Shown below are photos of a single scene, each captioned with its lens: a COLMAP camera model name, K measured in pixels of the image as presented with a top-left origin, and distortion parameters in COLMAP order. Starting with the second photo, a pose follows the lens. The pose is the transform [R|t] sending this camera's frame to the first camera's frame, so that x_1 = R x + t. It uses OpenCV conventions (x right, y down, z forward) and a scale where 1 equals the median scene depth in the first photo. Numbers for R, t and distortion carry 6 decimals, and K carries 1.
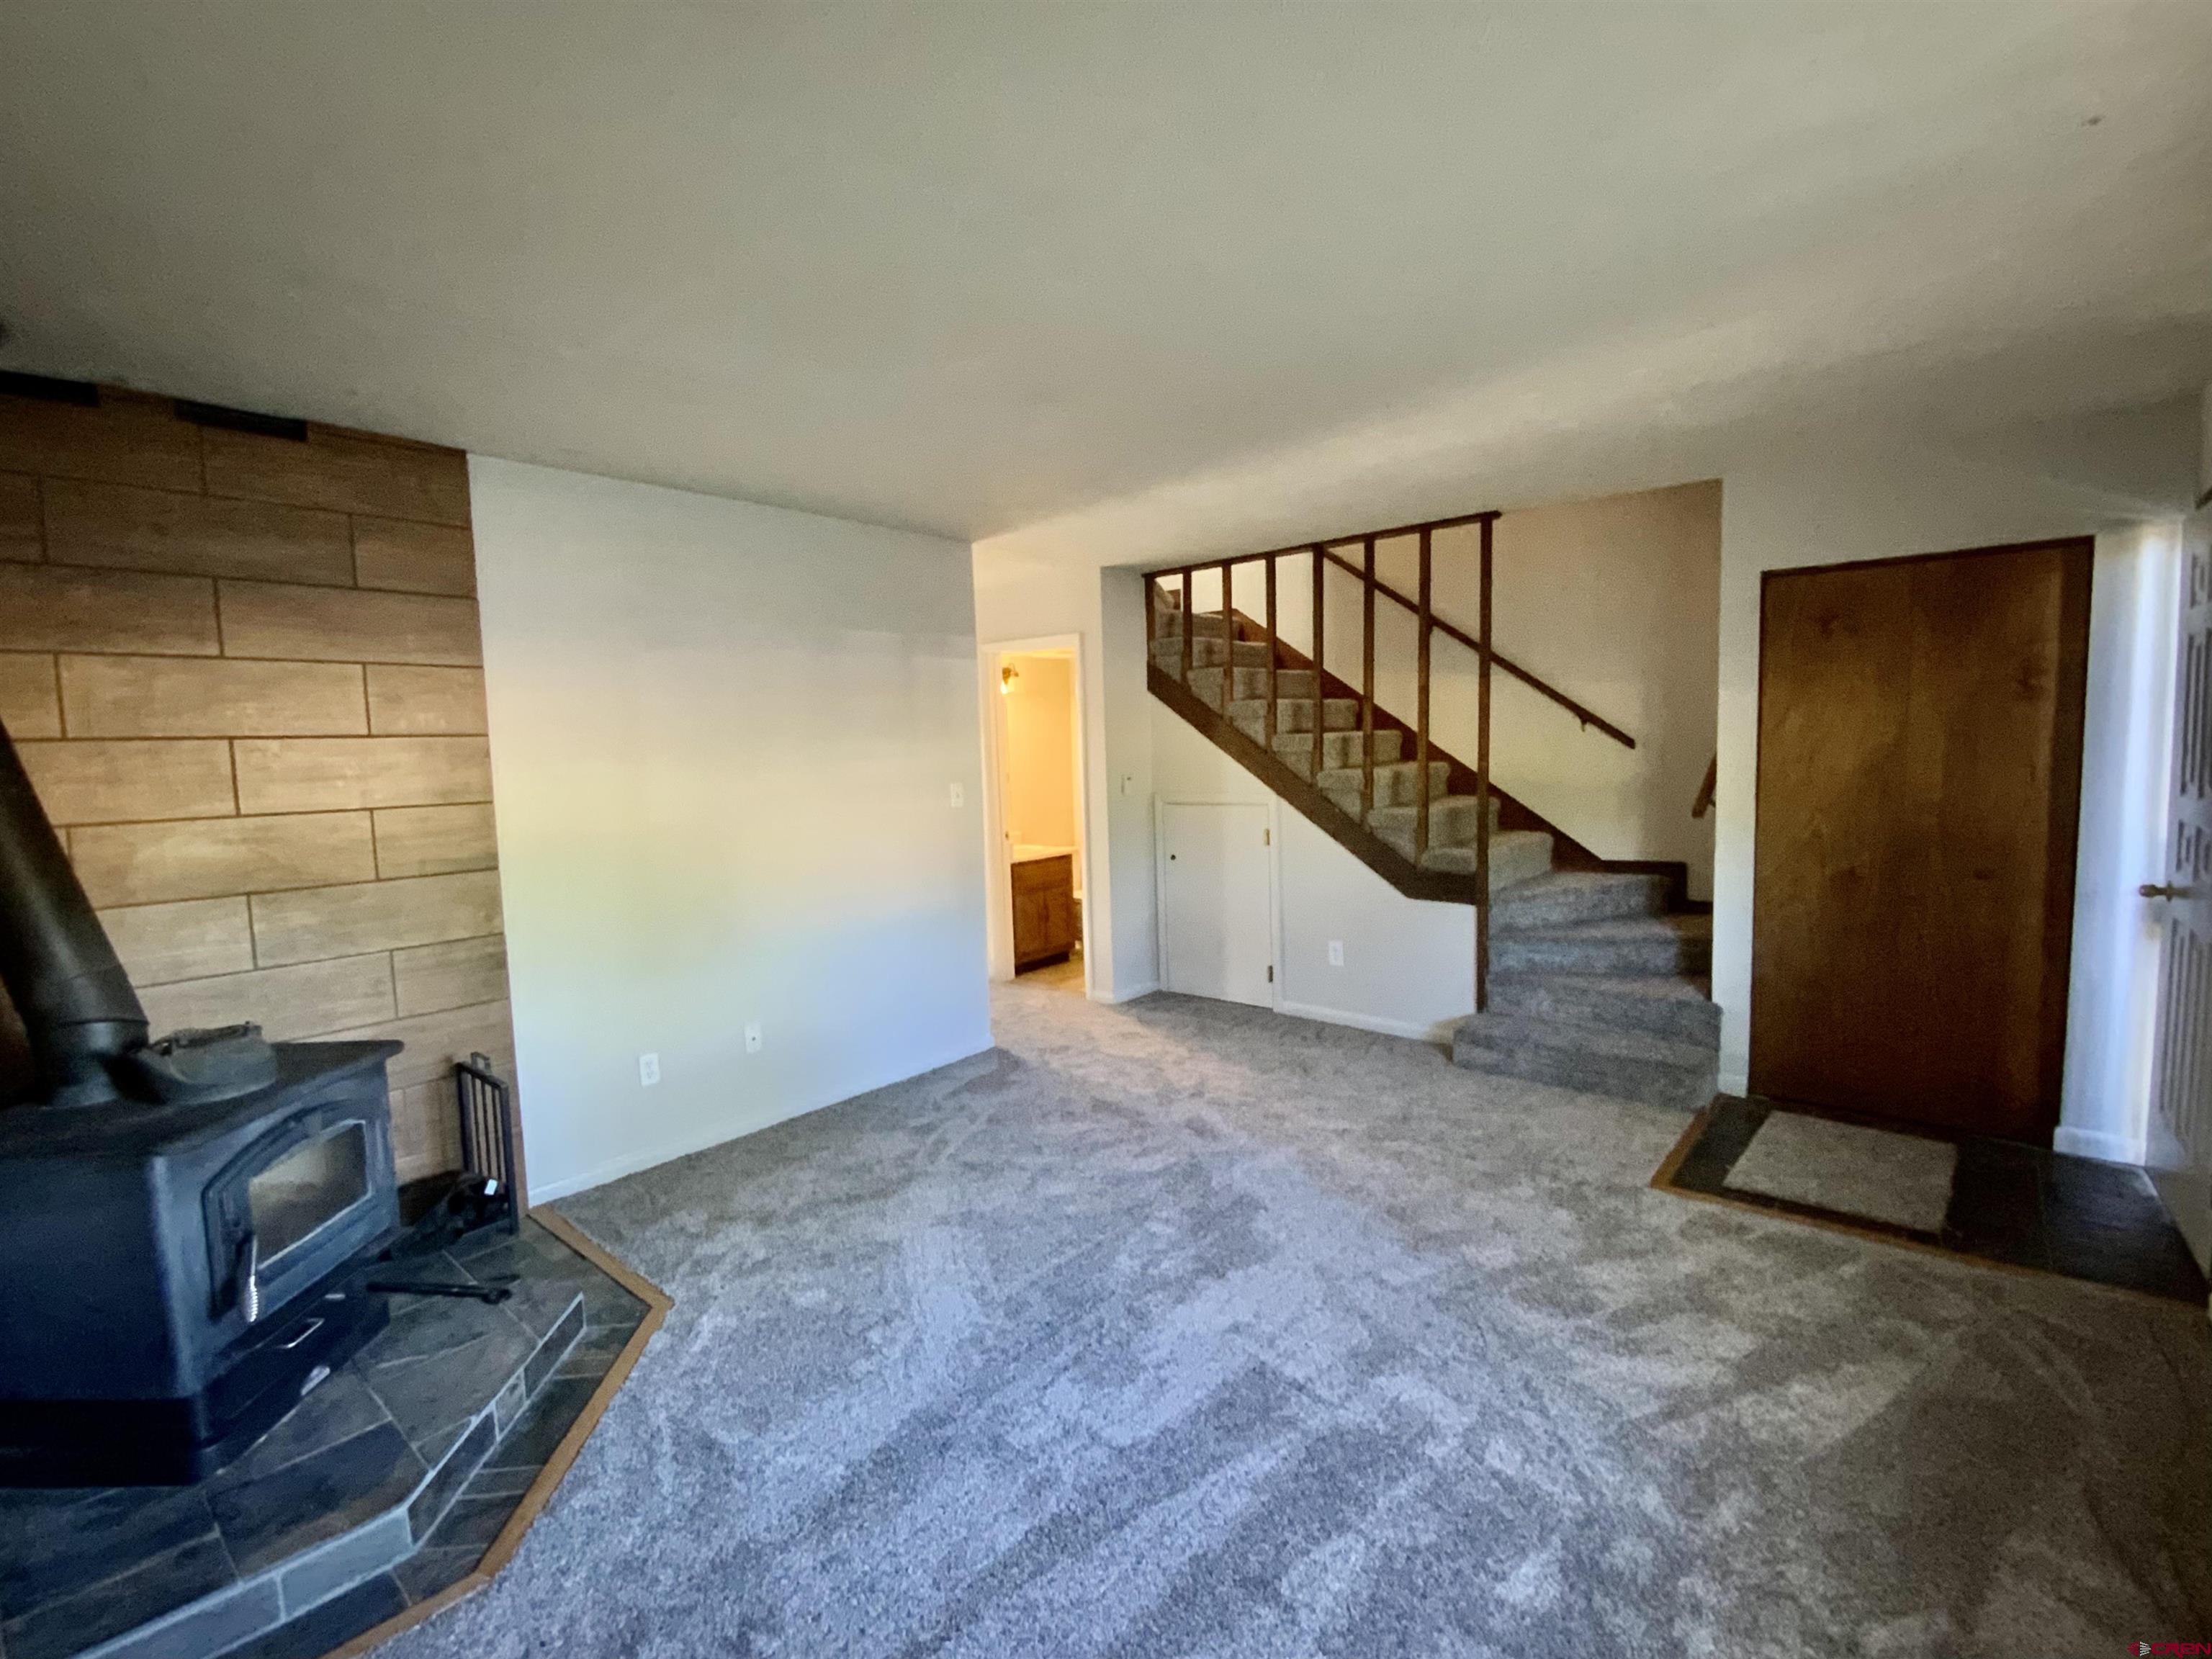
lens RADIAL K [[979.1, 0, 1106.0], [0, 979.1, 829.5], [0, 0, 1]] dist [-0.010277, 0.000078]
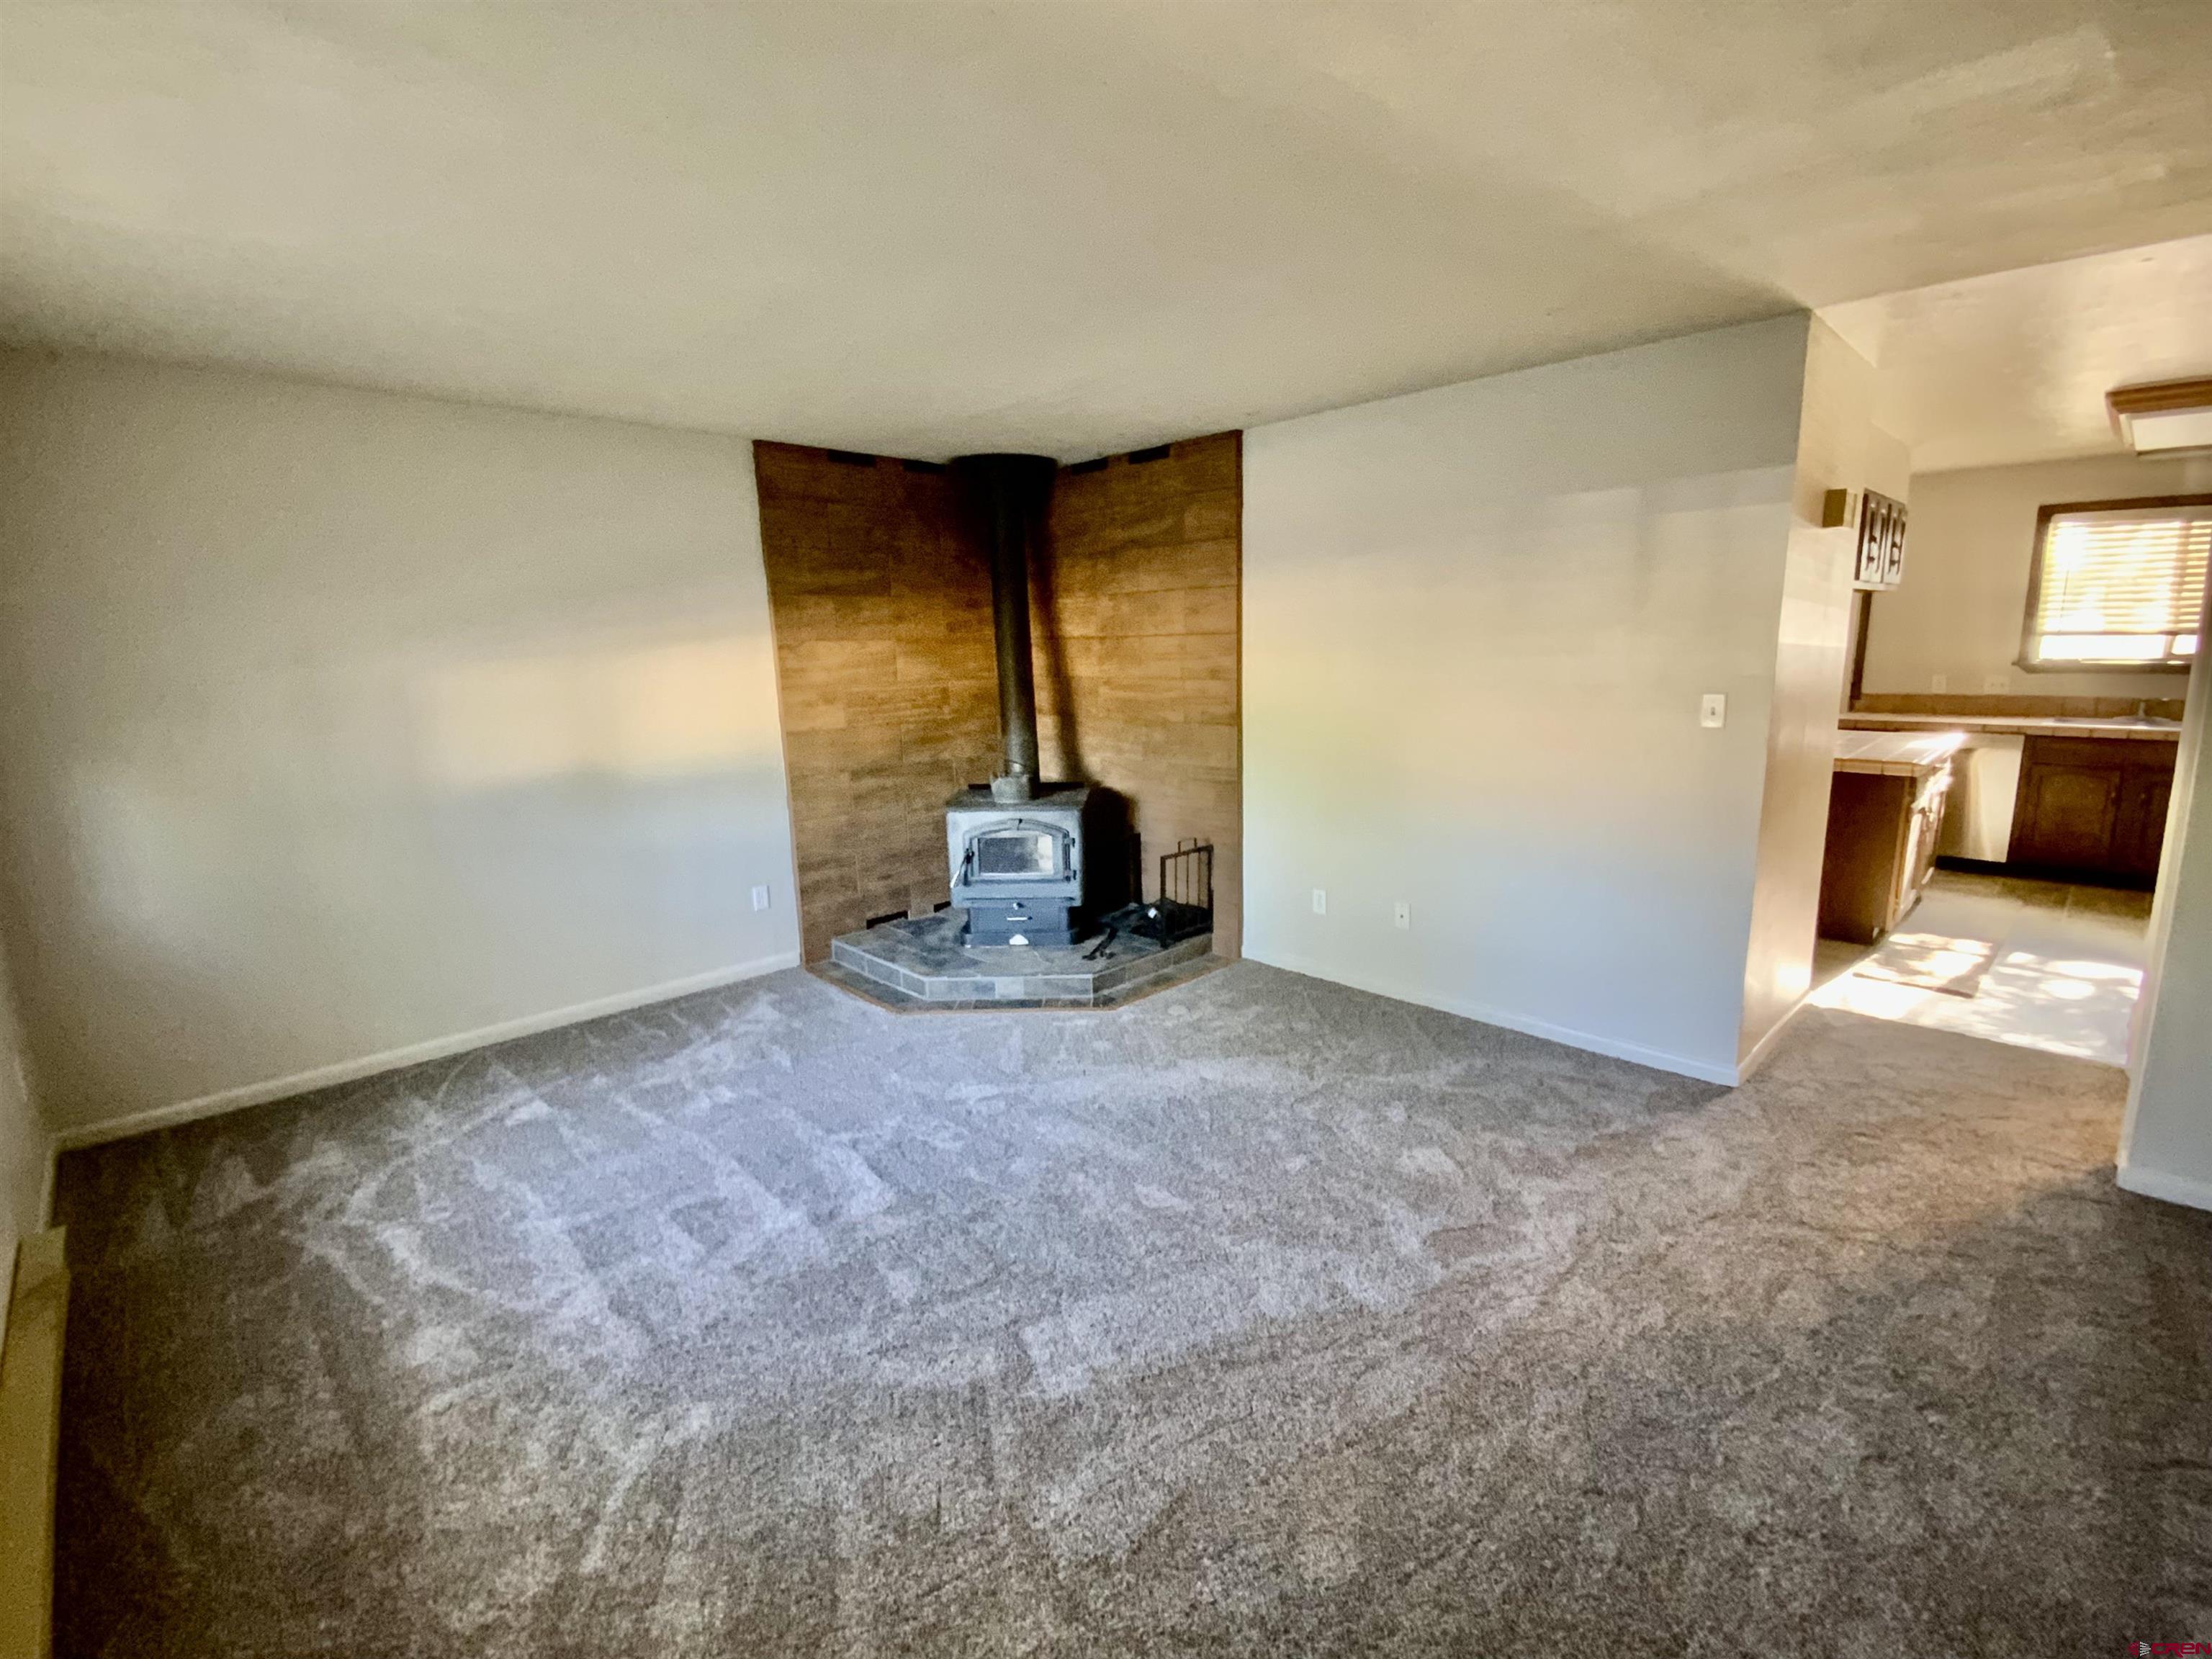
lens RADIAL K [[979.1, 0, 1106.0], [0, 979.1, 829.5], [0, 0, 1]] dist [-0.010277, 0.000078]
pose [[-0.110990, 0.210897, -0.971187, 0.885367], [-0.057724, 0.974207, 0.218150, -0.118873], [0.992144, 0.080274, -0.095953, 0.986423]]
